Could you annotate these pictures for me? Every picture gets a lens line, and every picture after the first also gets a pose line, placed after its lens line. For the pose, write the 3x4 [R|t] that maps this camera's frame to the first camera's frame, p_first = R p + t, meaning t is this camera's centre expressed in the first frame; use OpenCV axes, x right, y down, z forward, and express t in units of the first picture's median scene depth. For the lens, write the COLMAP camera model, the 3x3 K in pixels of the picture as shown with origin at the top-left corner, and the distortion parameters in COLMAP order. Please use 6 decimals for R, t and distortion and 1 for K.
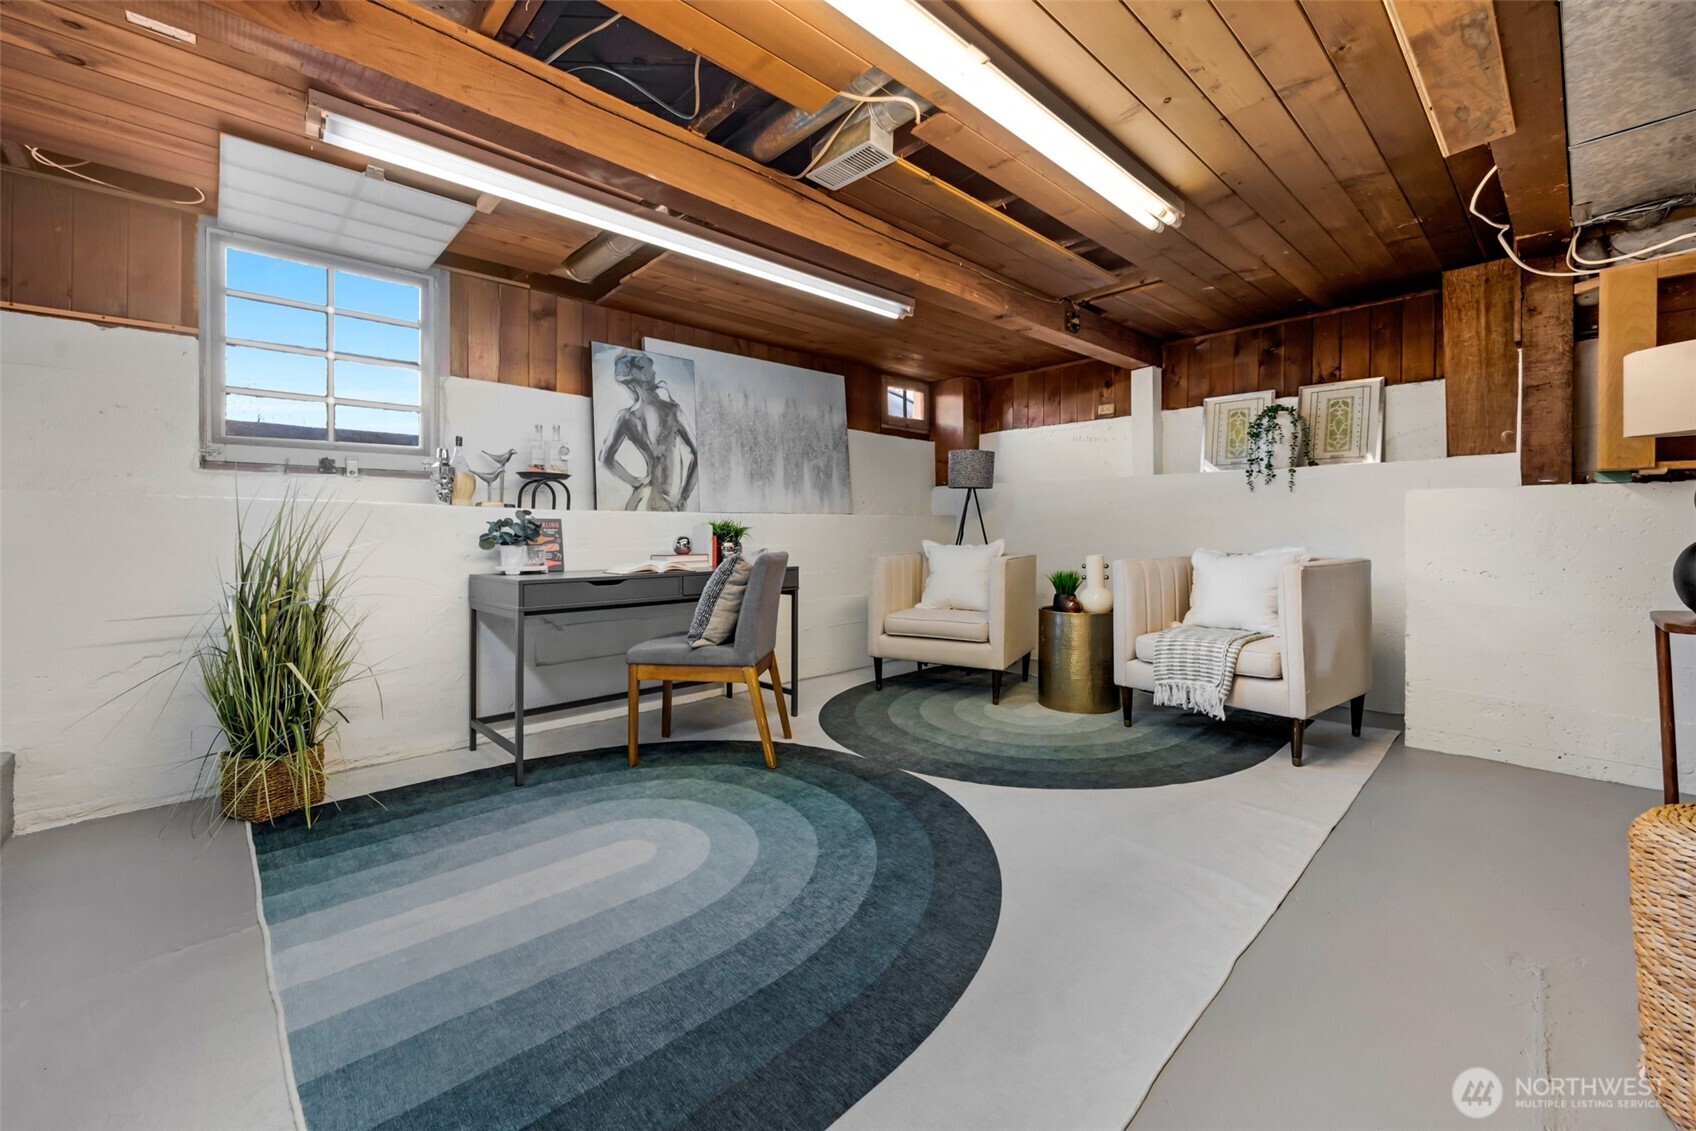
lens RADIAL K [[664.2, 0, 863.6], [0, 664.2, 536.8], [0, 0, 1]] dist [-0.005257, 0.000892]
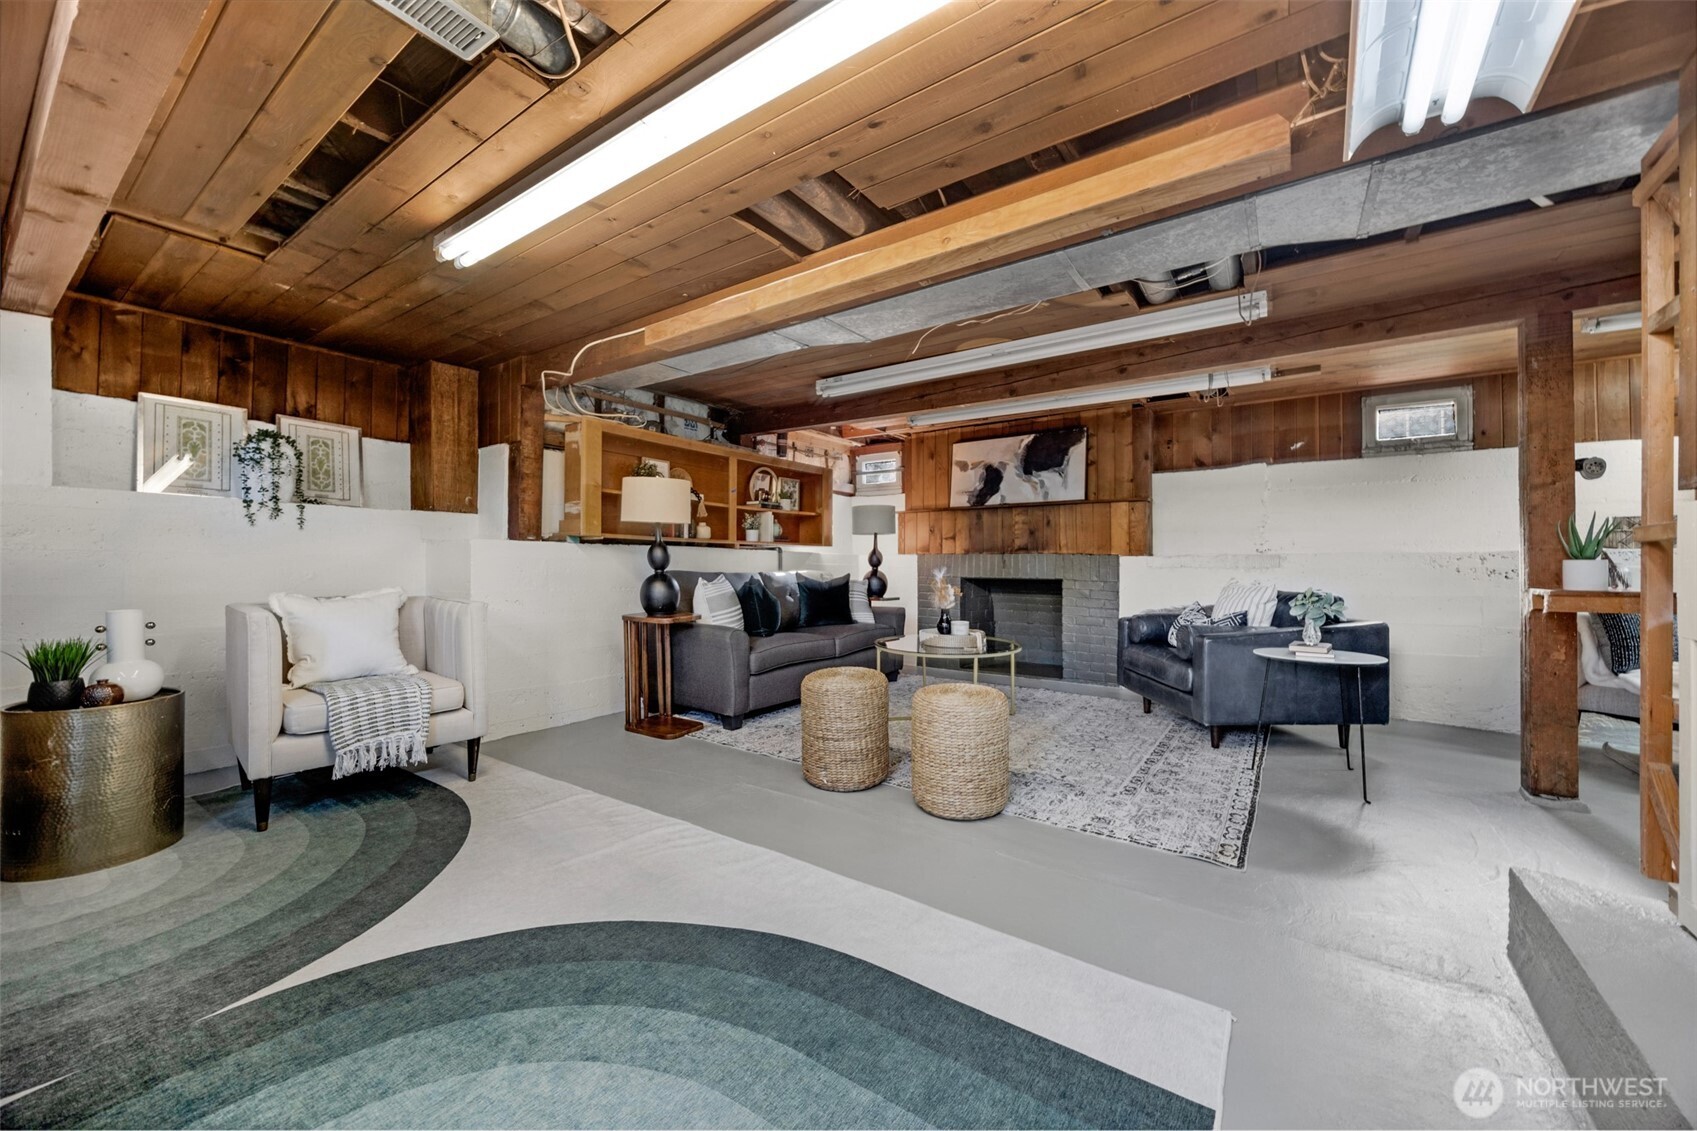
lens RADIAL K [[664.6, 0, 853.7], [0, 664.6, 564.5], [0, 0, 1]] dist [-0.005257, 0.000892]
pose [[-0.214783, 0.005847, 0.976644, -0.422201], [0.007631, 0.999962, -0.004309, -0.008684], [-0.976632, 0.006527, -0.214819, 0.432175]]
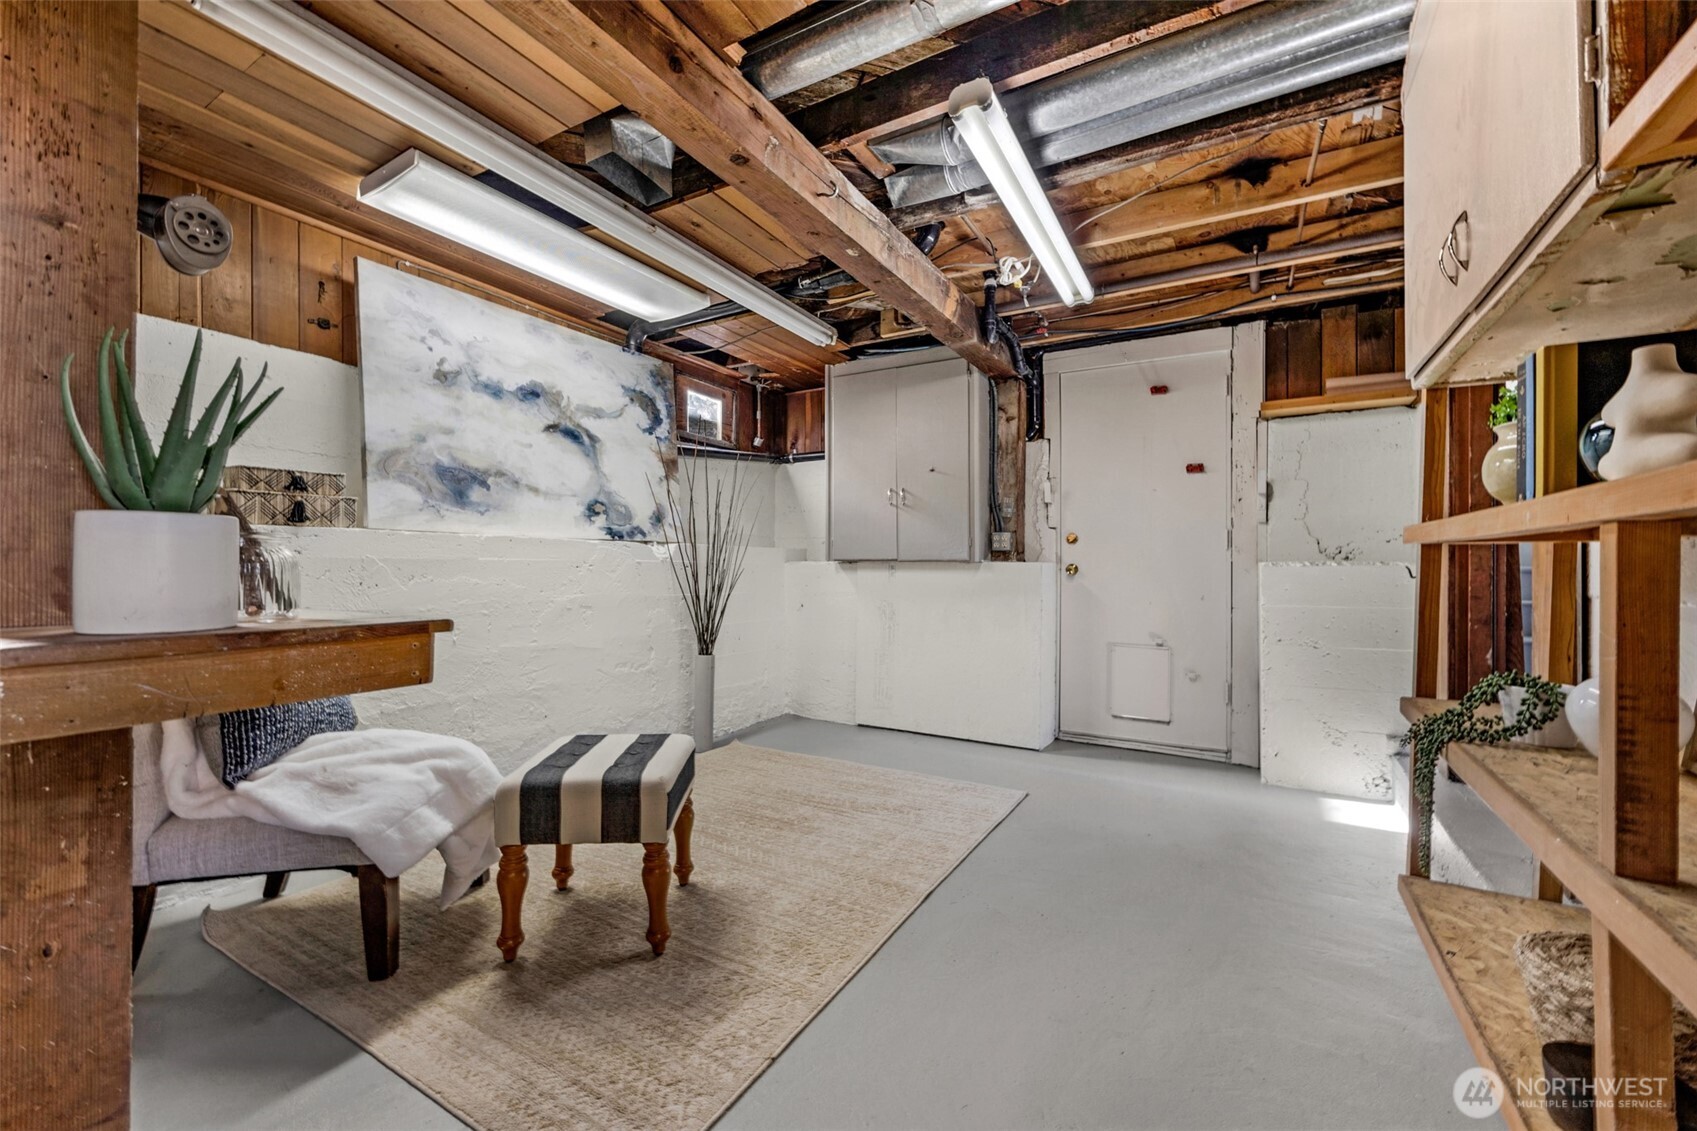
lens RADIAL K [[664.6, 0, 835.2], [0, 664.6, 559.0], [0, 0, 1]] dist [-0.005257, 0.000892]
pose [[-0.966212, -0.007850, -0.257629, -0.031729], [-0.006869, 0.999965, -0.004710, 0.001139], [0.257657, -0.002782, -0.966232, -0.259959]]
